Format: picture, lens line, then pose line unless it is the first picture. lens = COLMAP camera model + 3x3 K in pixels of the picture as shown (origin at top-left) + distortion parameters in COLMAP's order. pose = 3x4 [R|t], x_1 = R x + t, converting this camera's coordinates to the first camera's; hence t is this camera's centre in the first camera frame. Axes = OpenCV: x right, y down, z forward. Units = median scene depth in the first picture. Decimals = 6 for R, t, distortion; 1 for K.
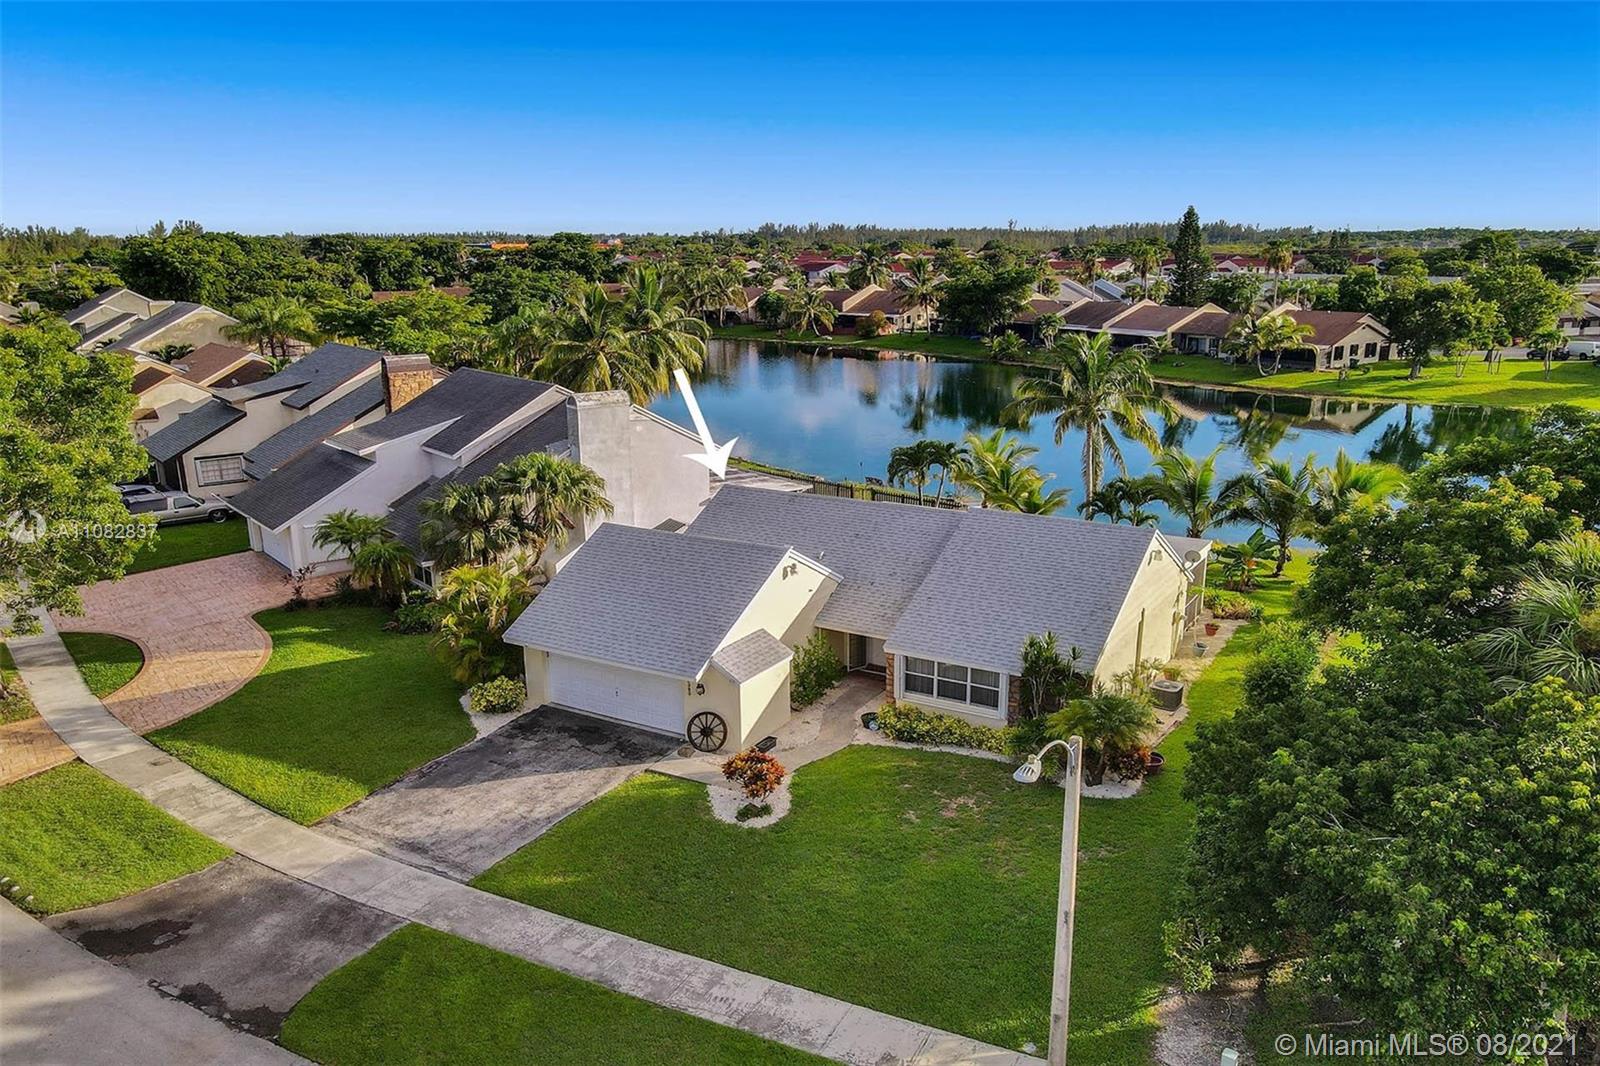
lens RADIAL K [[1202.2, 0, 800.0], [0, 1202.2, 533.0], [0, 0, 1]] dist [0.010005, 0.009719]
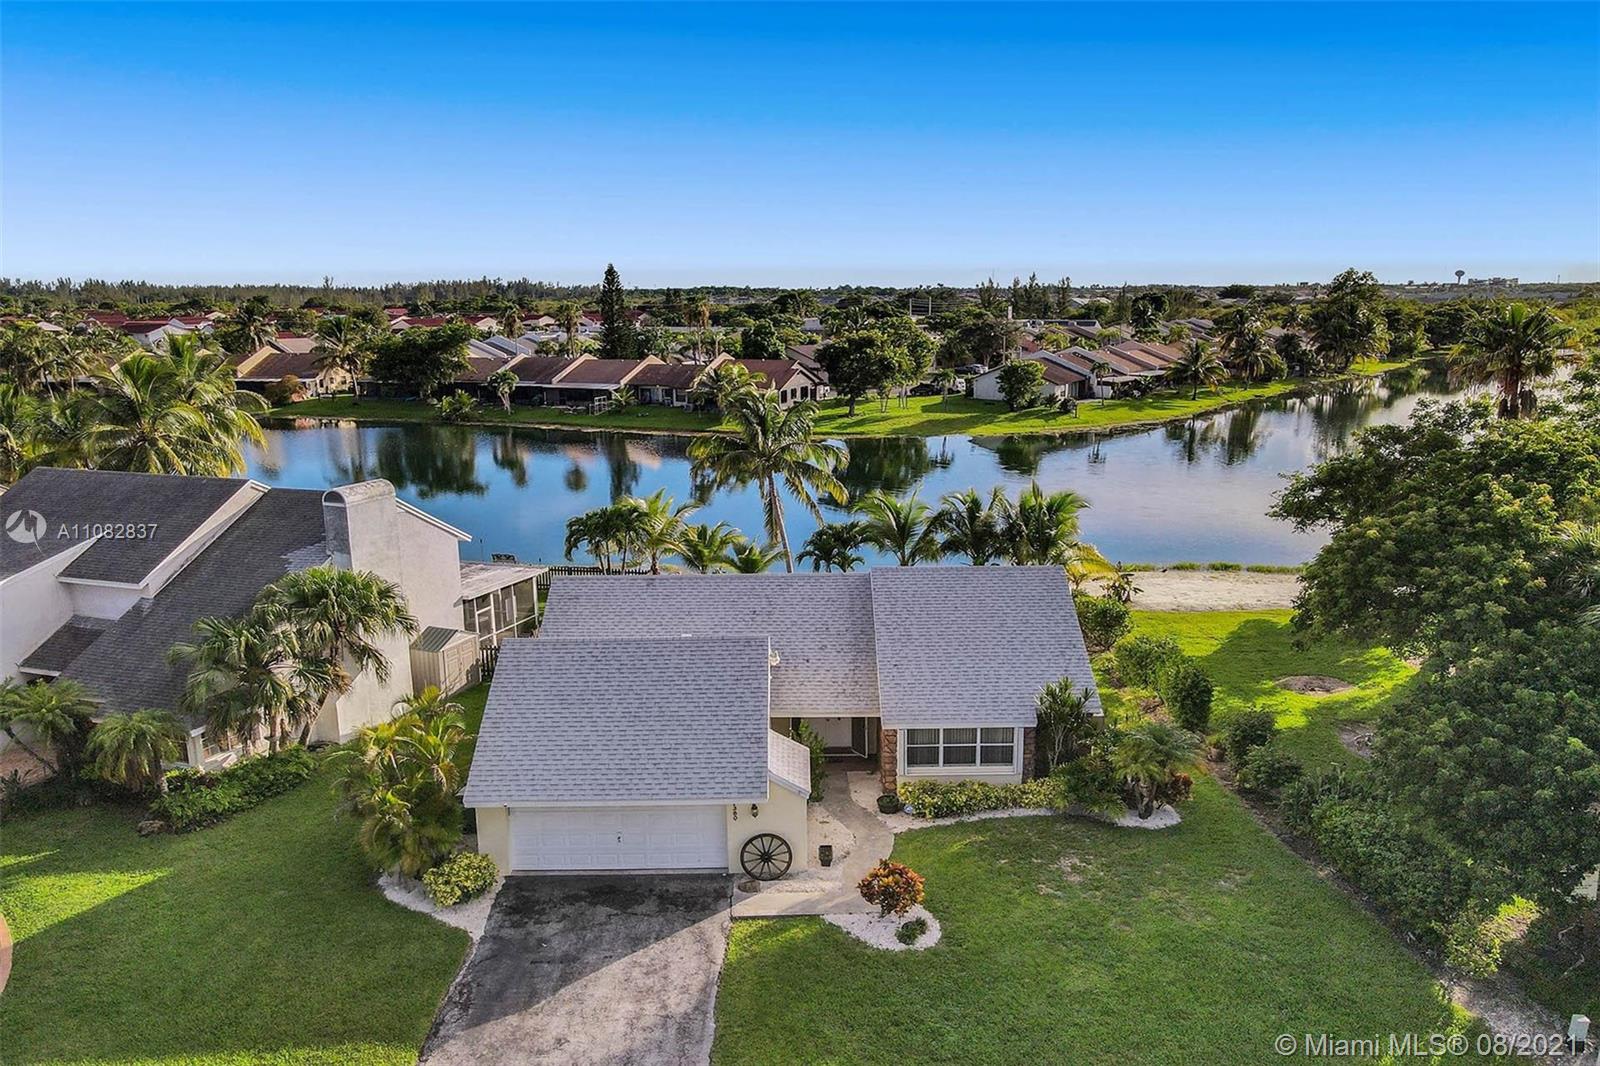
lens RADIAL K [[1202.2, 0, 800.0], [0, 1202.2, 533.0], [0, 0, 1]] dist [0.010005, 0.009719]
pose [[0.860521, -0.105114, 0.498453, -0.285610], [0.127417, 0.991790, -0.010821, -0.033135], [-0.493224, 0.072823, 0.866849, 0.135606]]
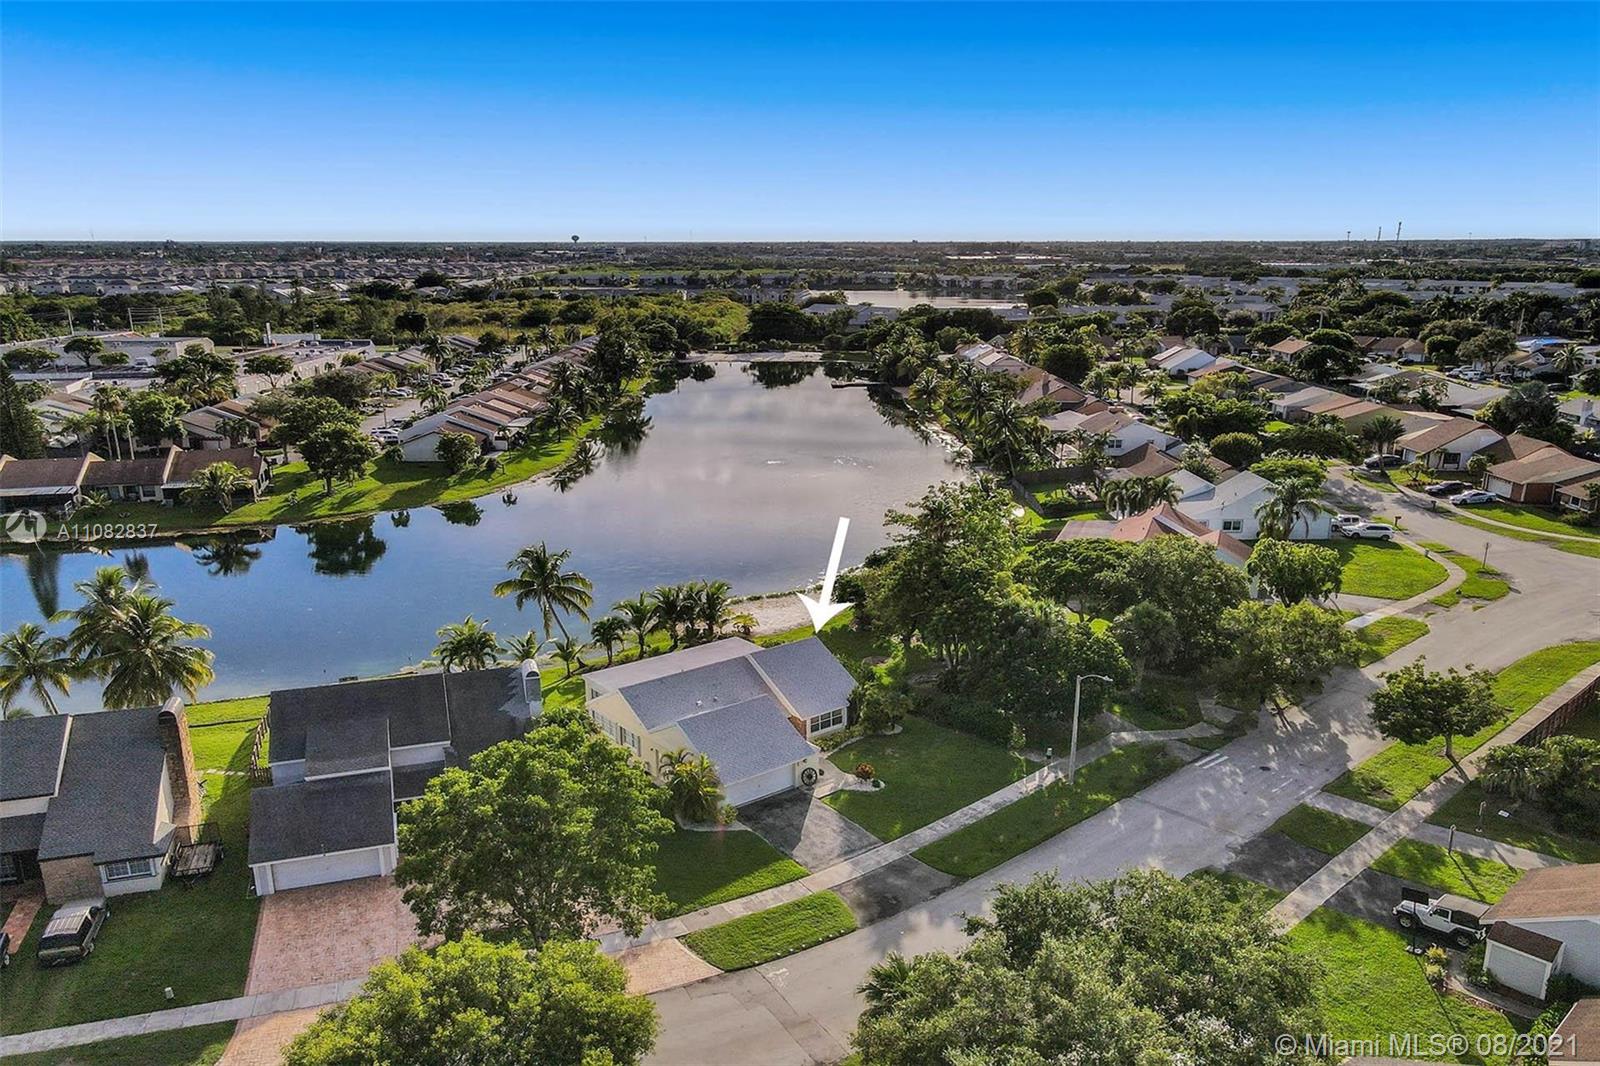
lens RADIAL K [[1202.2, 0, 800.0], [0, 1202.2, 533.0], [0, 0, 1]] dist [0.010005, 0.009719]
pose [[0.353822, -0.216849, 0.909828, -1.262173], [0.222080, 0.964412, 0.143494, -0.375378], [-0.908565, 0.151283, 0.389388, 0.038072]]
